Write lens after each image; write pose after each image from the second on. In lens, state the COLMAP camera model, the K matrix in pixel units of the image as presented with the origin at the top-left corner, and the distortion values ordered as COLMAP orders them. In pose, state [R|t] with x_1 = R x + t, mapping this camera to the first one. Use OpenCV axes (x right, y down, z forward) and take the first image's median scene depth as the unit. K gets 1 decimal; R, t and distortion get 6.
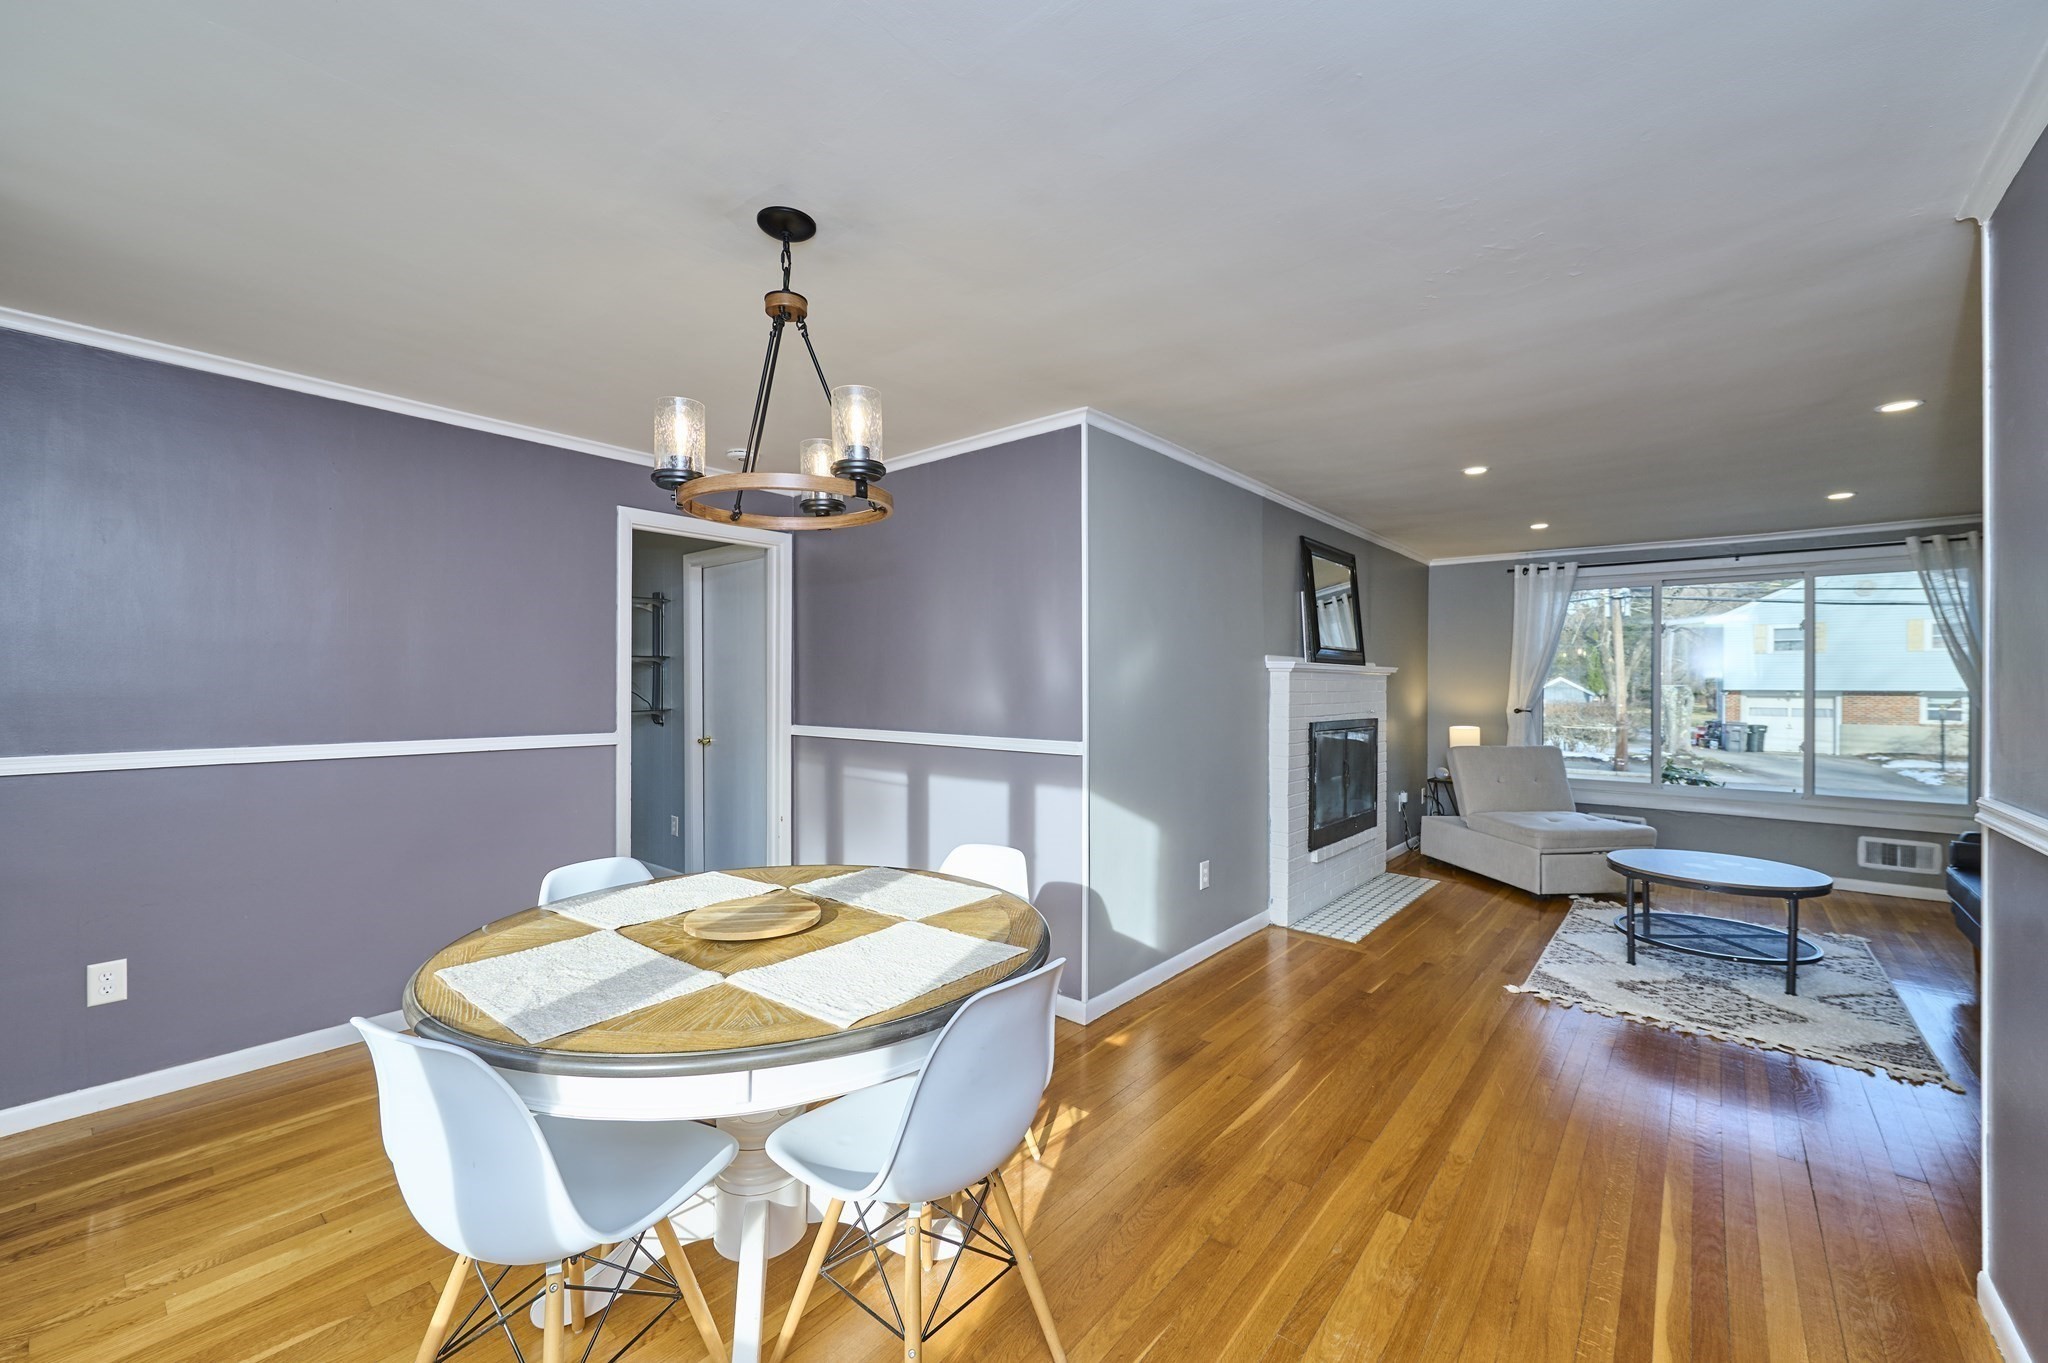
lens RADIAL K [[819.2, 0, 1019.2], [0, 819.2, 683.7], [0, 0, 1]] dist [0.000055, -0.000220]
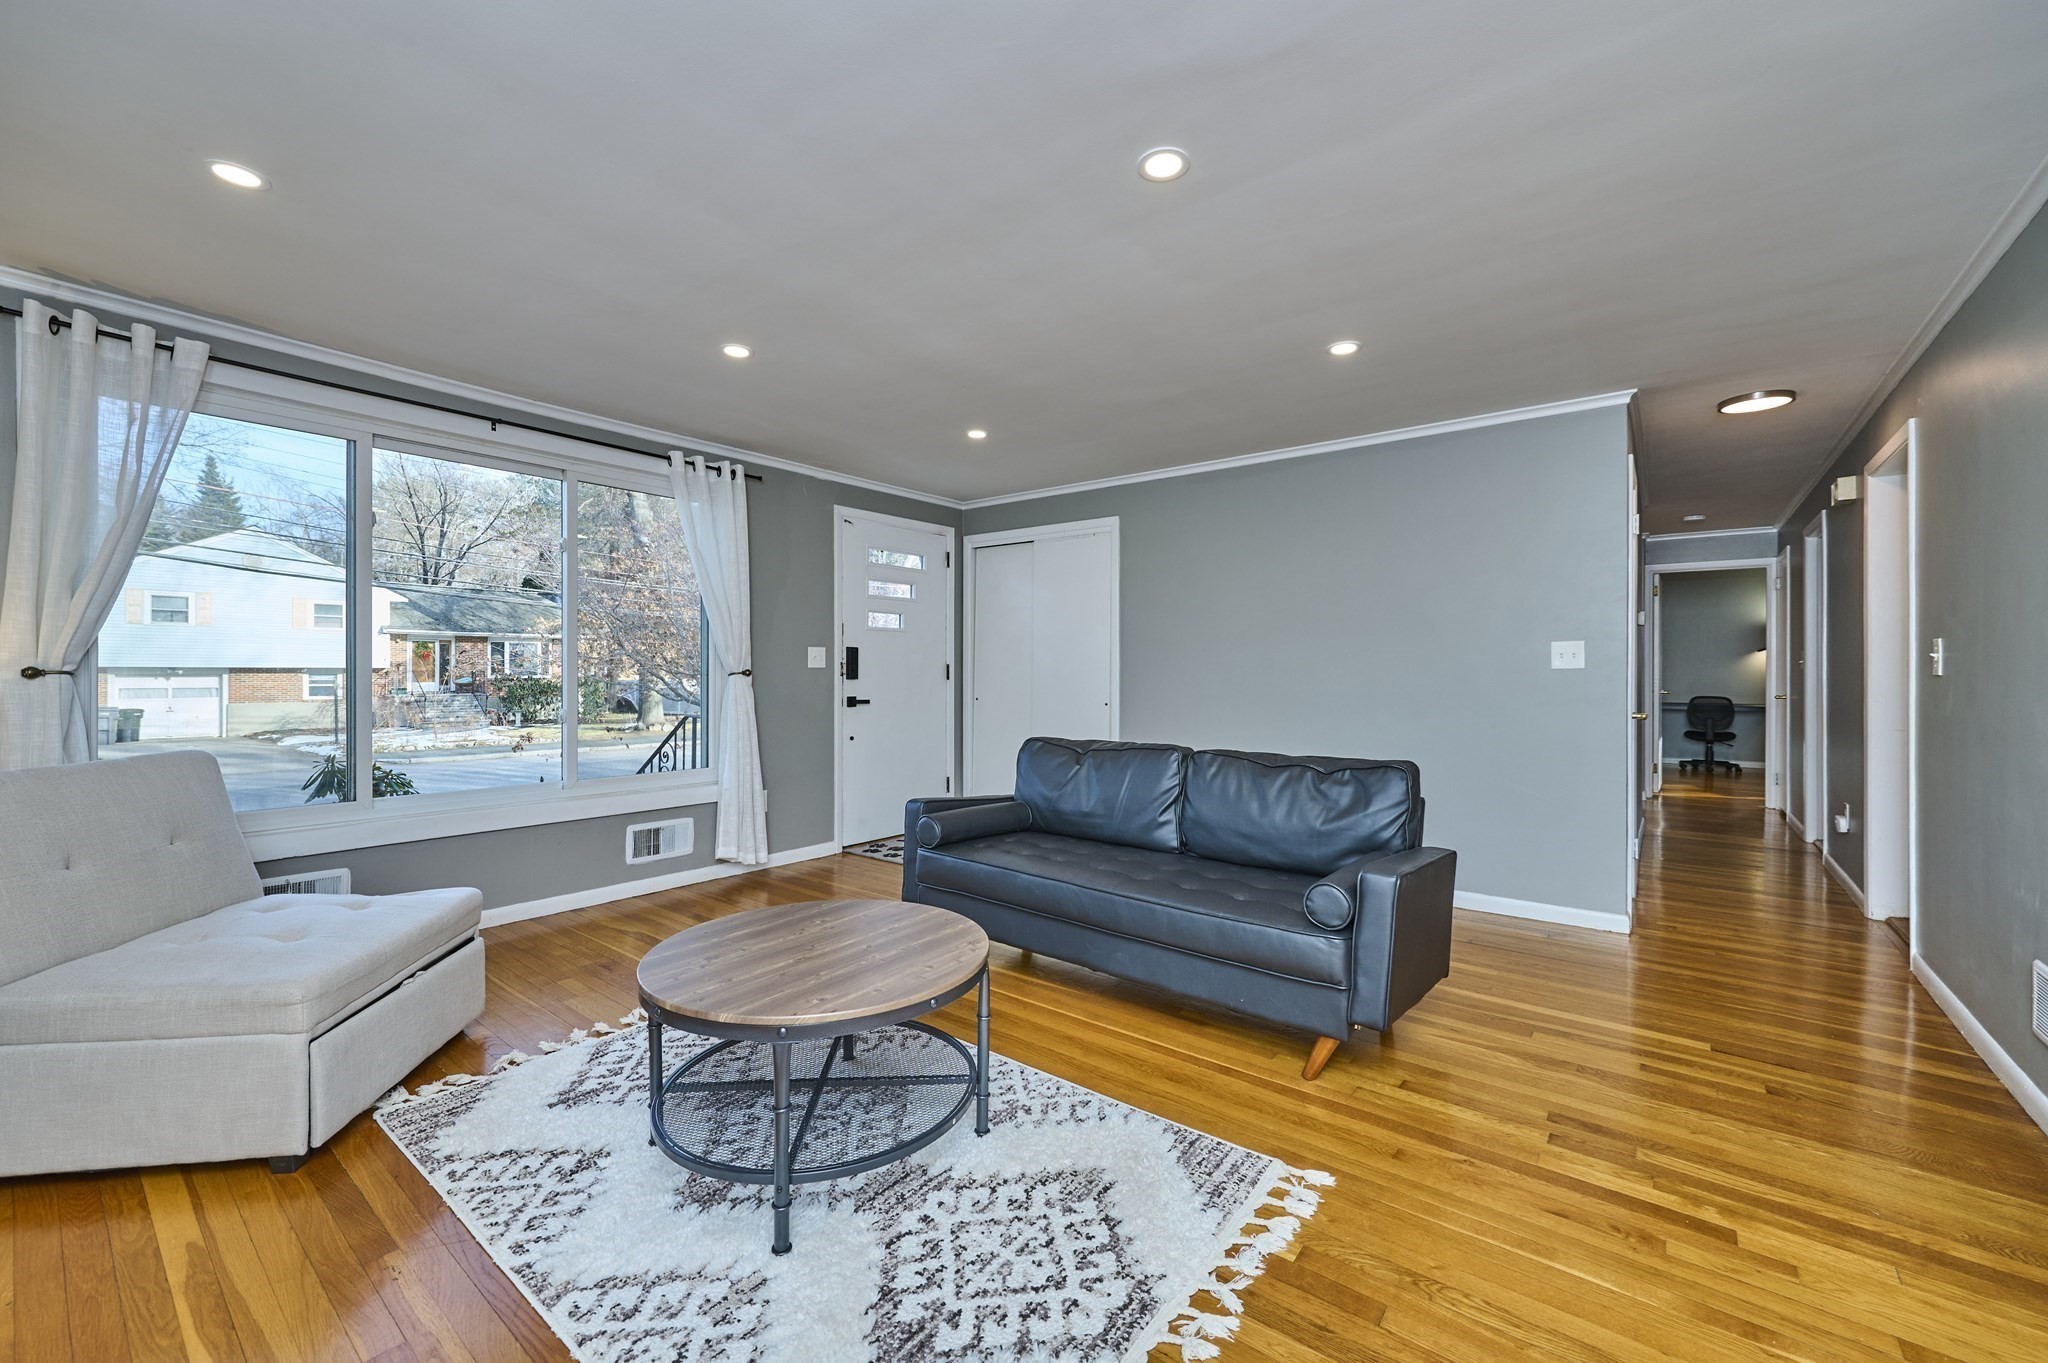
lens RADIAL K [[820.4, 0, 1020.4], [0, 820.4, 669.4], [0, 0, 1]] dist [-0.000024, 0.000054]
pose [[-0.025617, -0.002481, 0.999669, 0.057502], [-0.001116, 0.999996, 0.002453, 0.008641], [-0.999671, -0.001053, -0.025620, 0.153204]]
